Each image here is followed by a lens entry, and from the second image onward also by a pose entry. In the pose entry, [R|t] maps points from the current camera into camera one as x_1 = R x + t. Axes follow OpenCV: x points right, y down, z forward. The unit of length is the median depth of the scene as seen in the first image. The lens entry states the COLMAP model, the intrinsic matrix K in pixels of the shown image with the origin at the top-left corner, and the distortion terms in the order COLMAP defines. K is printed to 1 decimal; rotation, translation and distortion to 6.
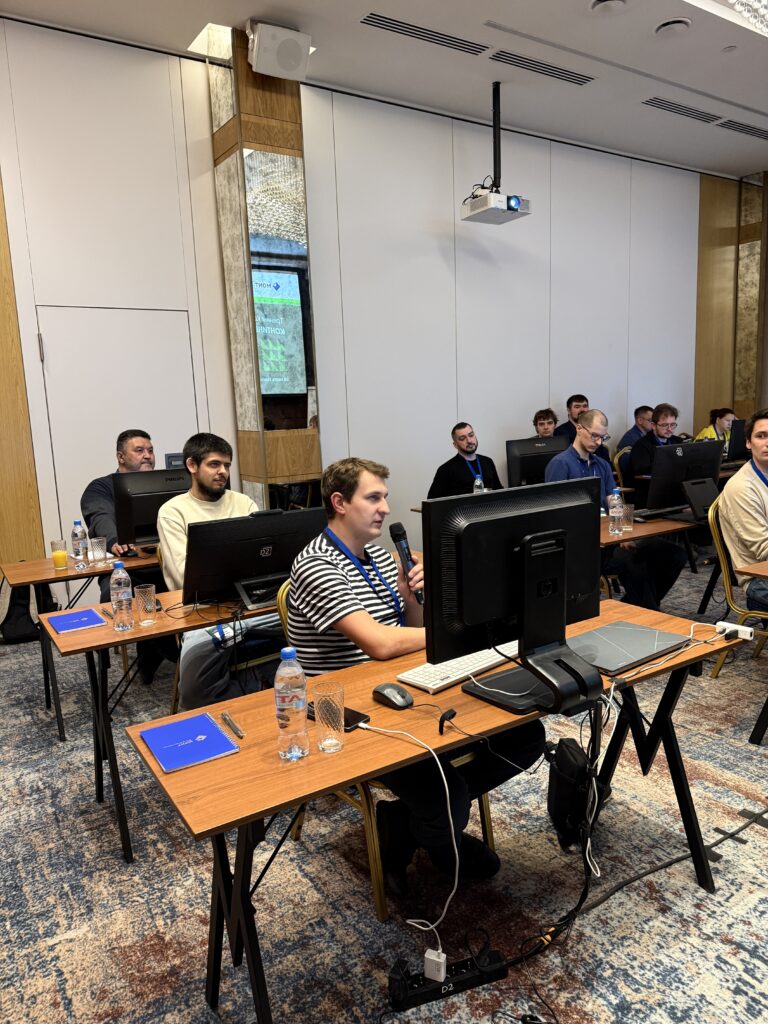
lens RADIAL K [[725.7, 0, 383.6], [0, 725.7, 515.9], [0, 0, 1]] dist [0.000472, -0.001077]
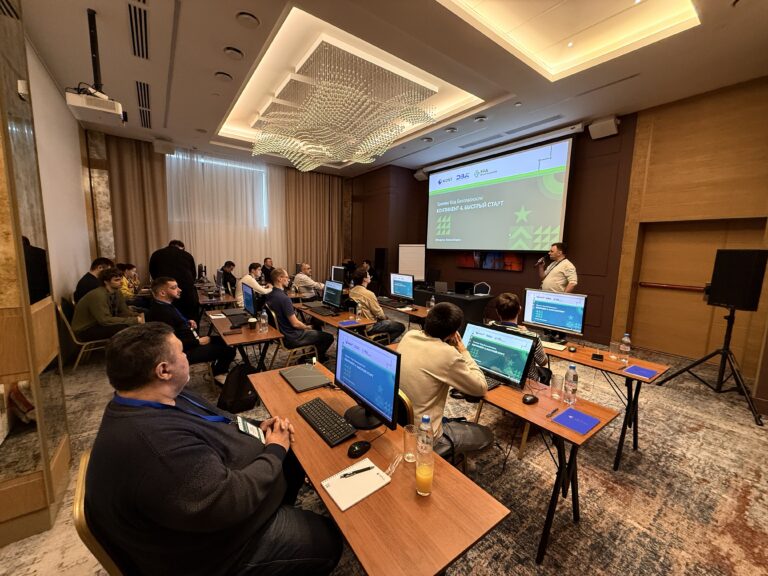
lens RADIAL K [[307.2, 0, 384.3], [0, 307.2, 286.4], [0, 0, 1]] dist [-0.001087, 0.000106]
pose [[-0.046821, -0.096854, 0.994197, -1.092632], [0.154695, 0.982578, 0.103008, -0.271815], [-0.986852, 0.158621, -0.031022, 1.479223]]
